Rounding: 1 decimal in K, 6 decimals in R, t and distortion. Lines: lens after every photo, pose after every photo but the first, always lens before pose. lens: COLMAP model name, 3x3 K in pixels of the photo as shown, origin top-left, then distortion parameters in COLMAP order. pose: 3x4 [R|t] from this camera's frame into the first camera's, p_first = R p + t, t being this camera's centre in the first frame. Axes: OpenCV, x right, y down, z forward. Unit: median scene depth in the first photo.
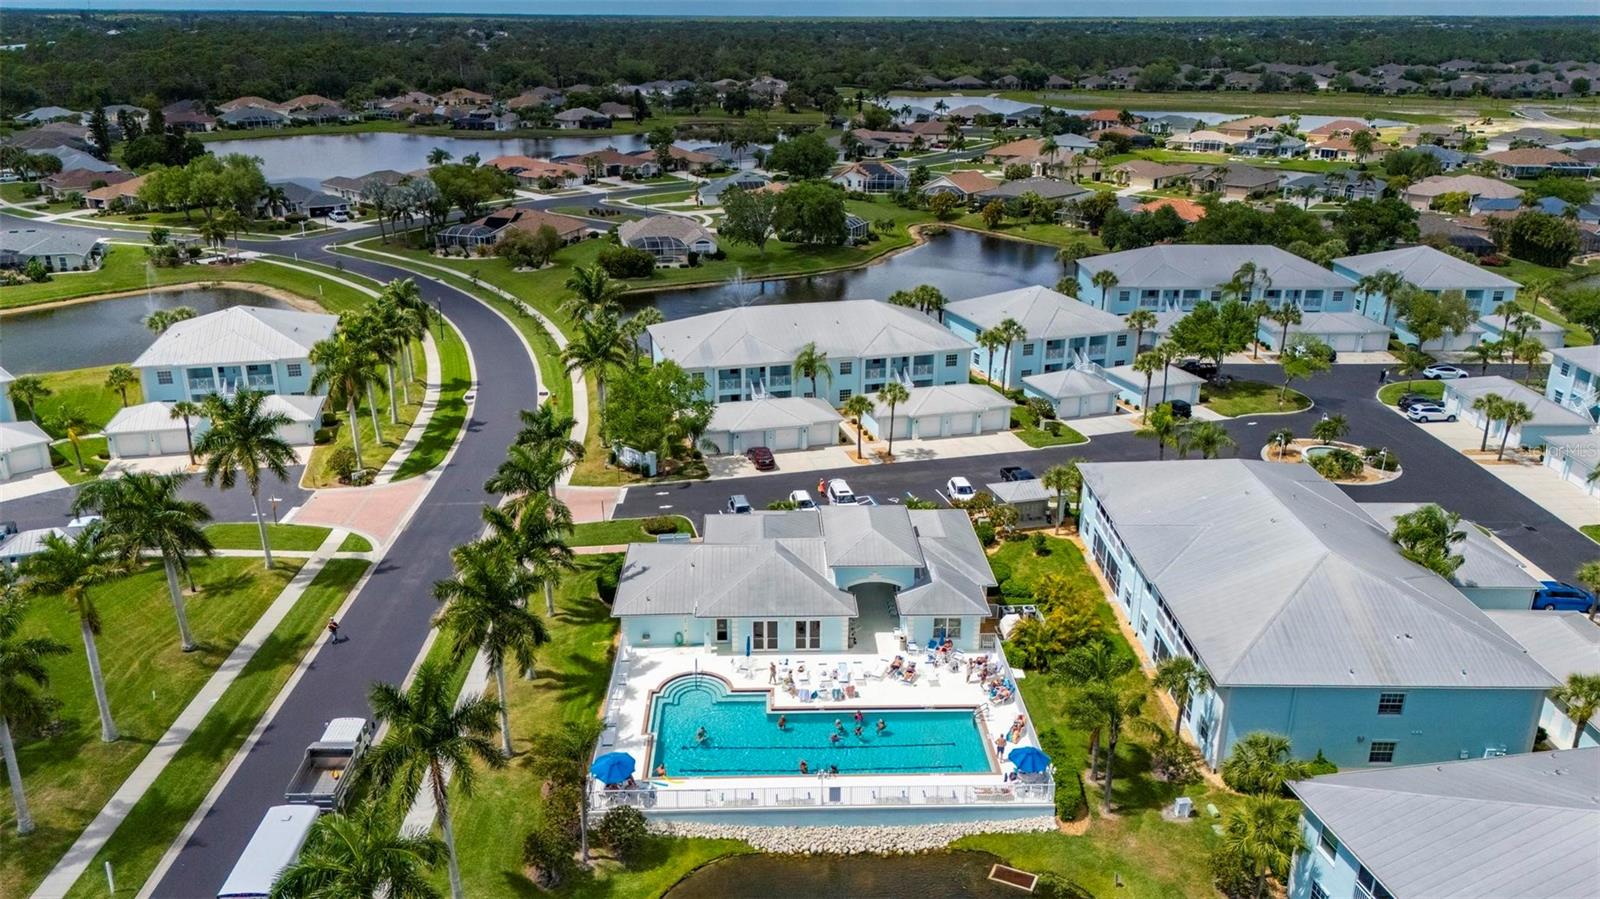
lens RADIAL K [[1191.5, 0, 802.2], [0, 1191.5, 448.2], [0, 0, 1]] dist [0.064494, -0.050477]
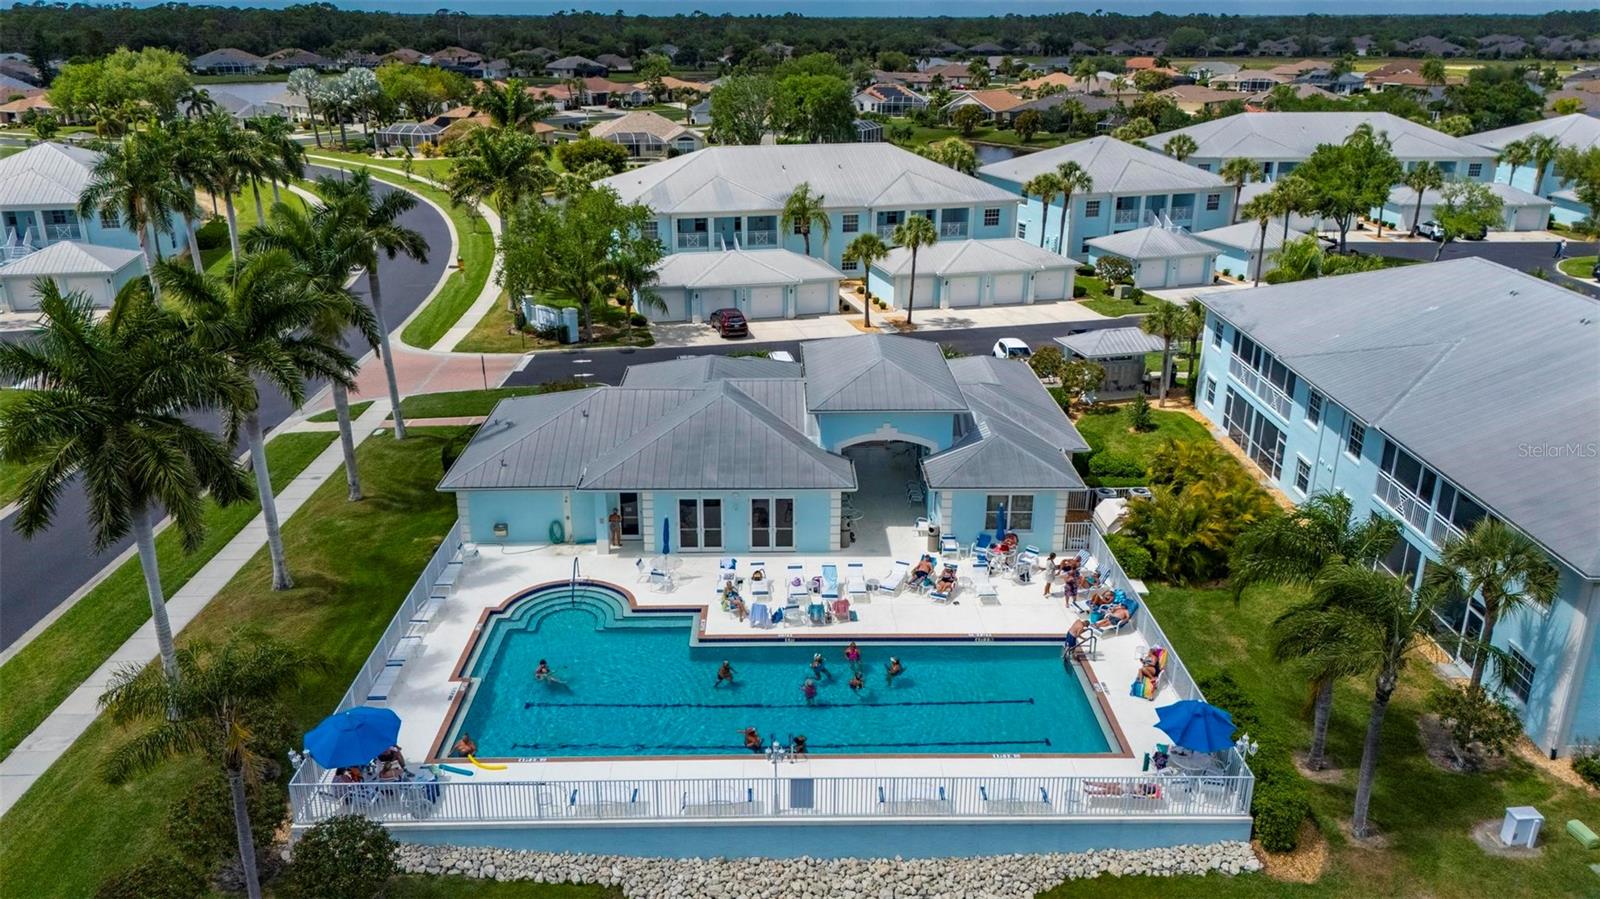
lens RADIAL K [[1186.9, 0, 800.8], [0, 1186.9, 450.6], [0, 0, 1]] dist [0.032601, -0.004358]
pose [[0.999898, 0.003712, -0.013773, 0.017513], [-0.003687, 0.999992, 0.001844, 0.078181], [0.013780, -0.001793, 0.999903, 0.271802]]
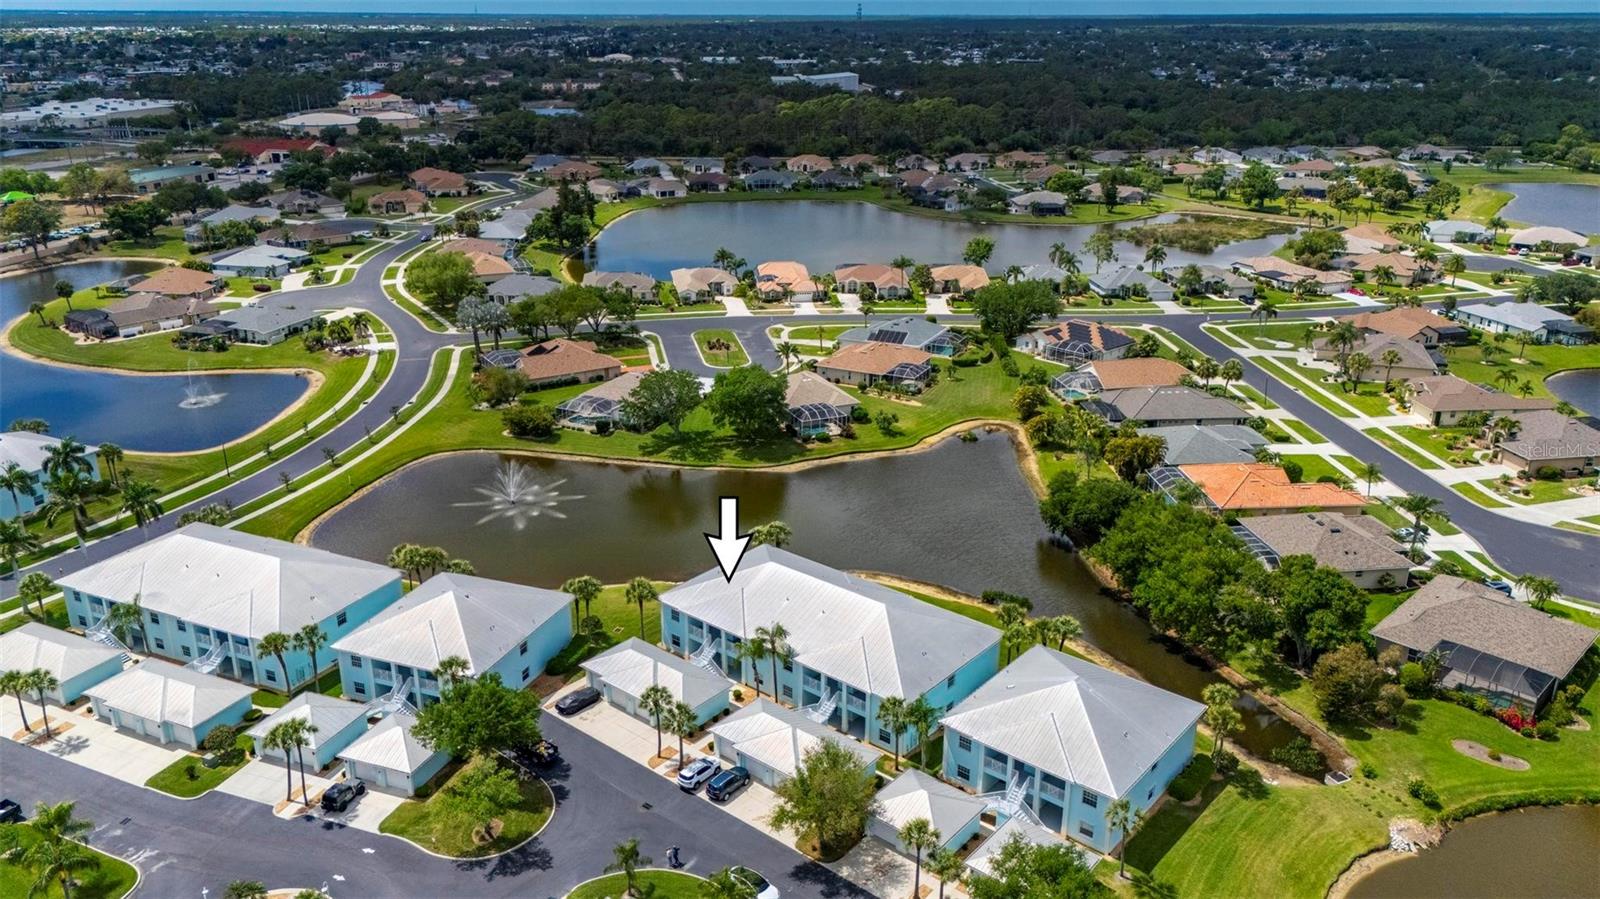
lens RADIAL K [[1190.4, 0, 787.2], [0, 1190.4, 453.3], [0, 0, 1]] dist [0.074315, -0.076316]
pose [[0.760937, 0.220228, -0.610306, 1.060145], [-0.218233, 0.972702, 0.078902, -0.418698], [0.611023, 0.073150, 0.788226, 0.534326]]
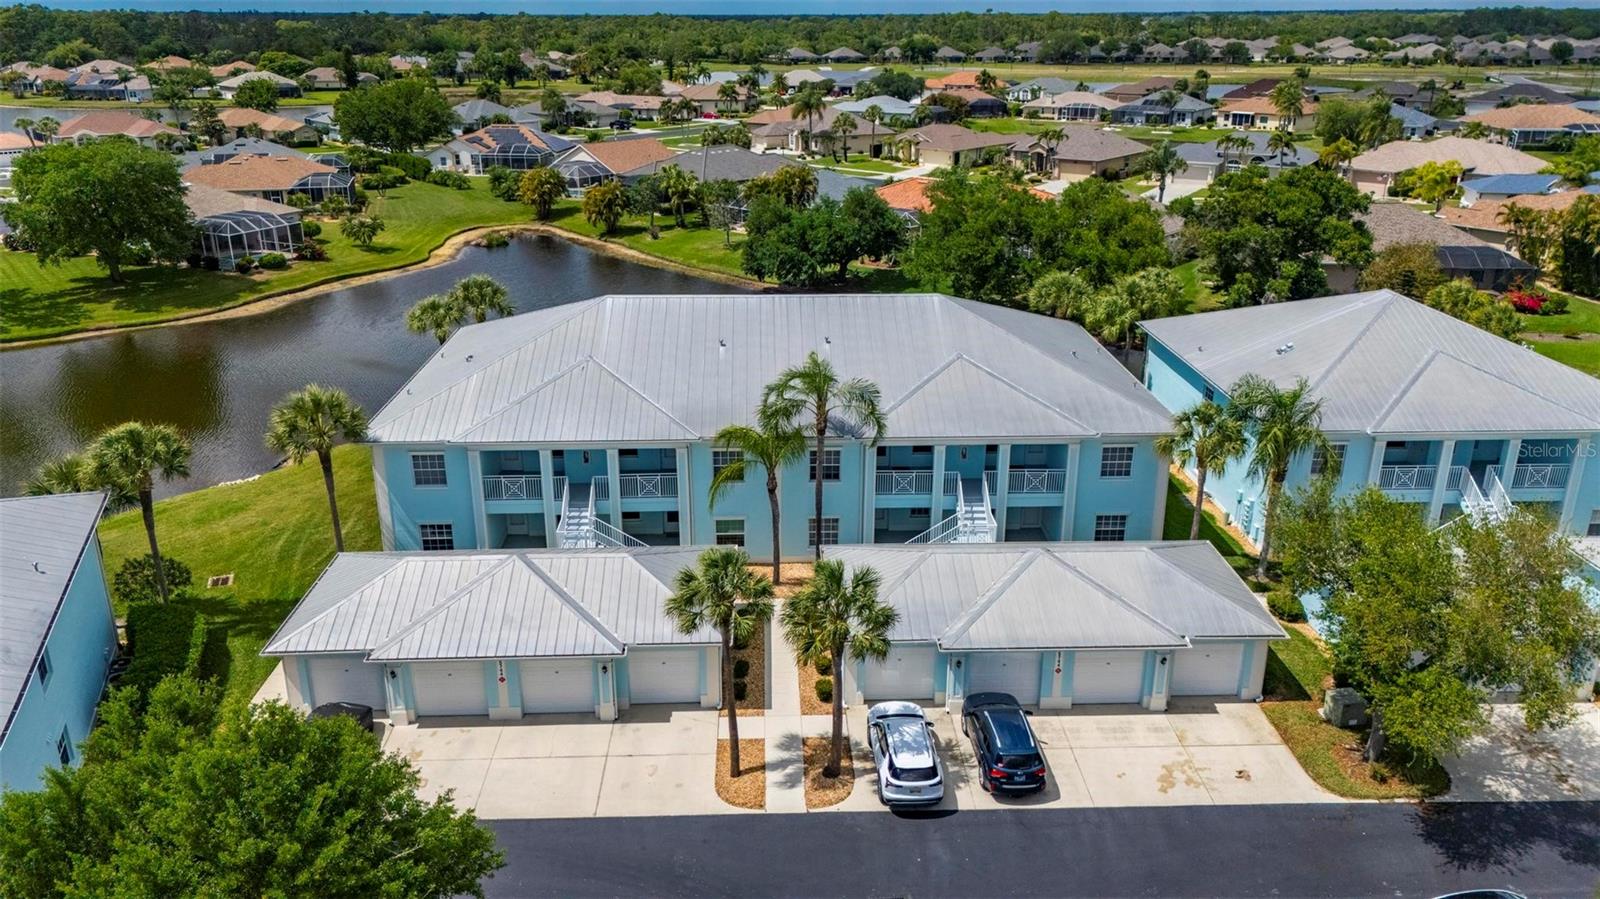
lens RADIAL K [[1183.7, 0, 801.0], [0, 1183.7, 446.9], [0, 0, 1]] dist [0.072148, -0.072441]
pose [[0.999586, -0.014581, 0.024797, 0.473301], [0.014571, 0.999894, 0.000589, -0.174691], [-0.024803, -0.000228, 0.999692, 0.925052]]
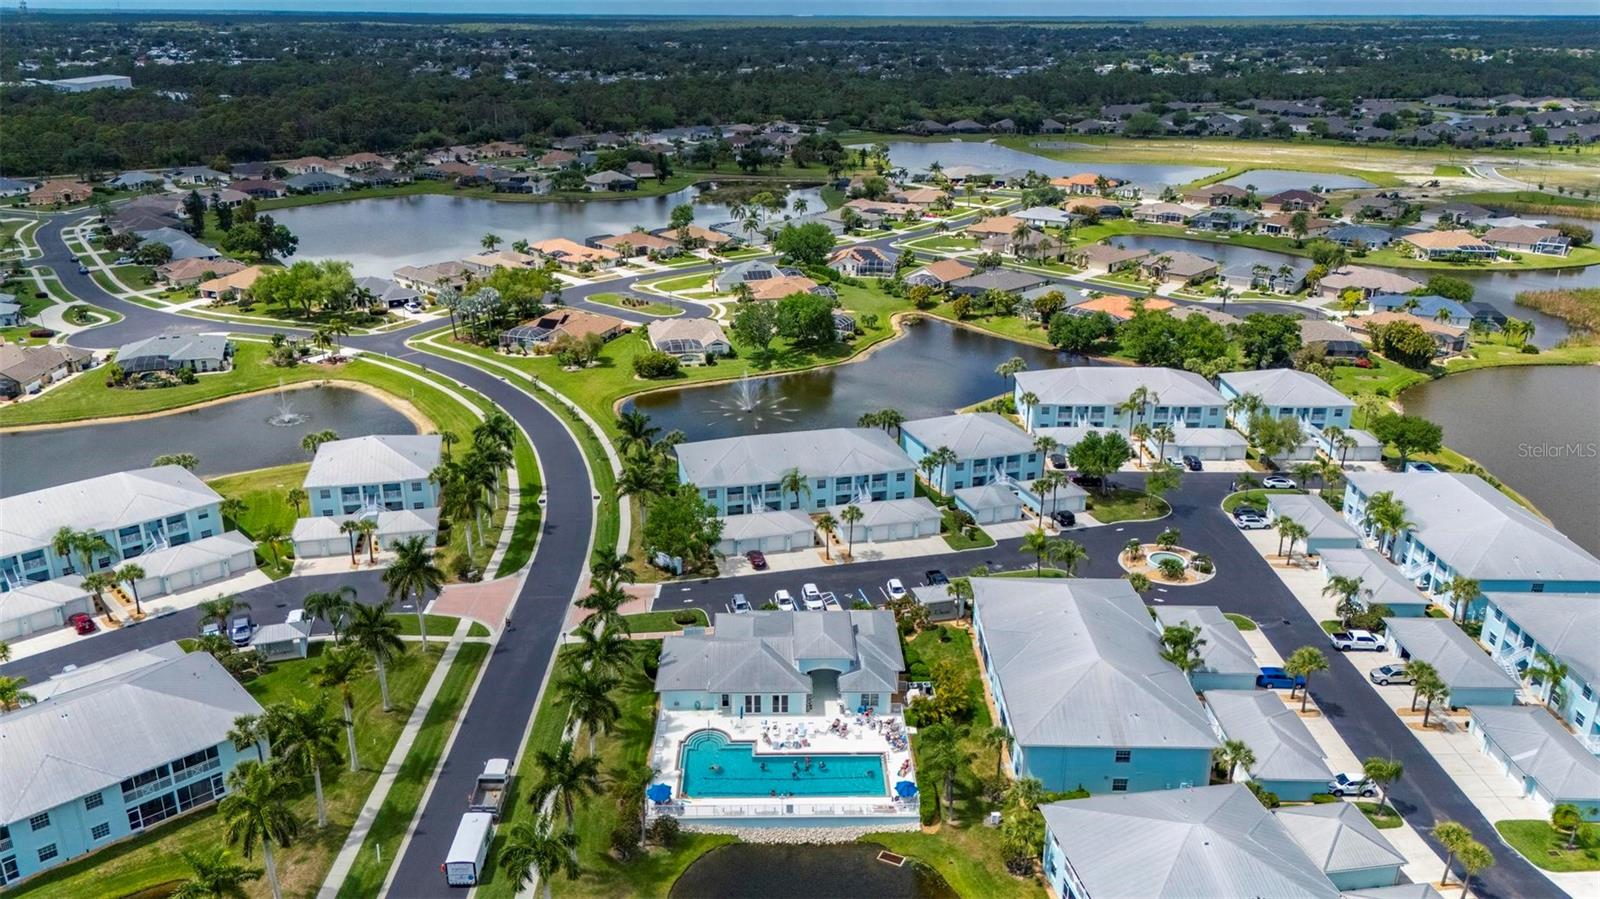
lens RADIAL K [[1183.7, 0, 801.0], [0, 1183.7, 446.9], [0, 0, 1]] dist [0.072148, -0.072441]
pose [[0.999889, 0.004254, -0.014265, 0.034426], [-0.004219, 0.999988, 0.002485, -0.119994], [0.014275, -0.002425, 0.999895, -0.360803]]
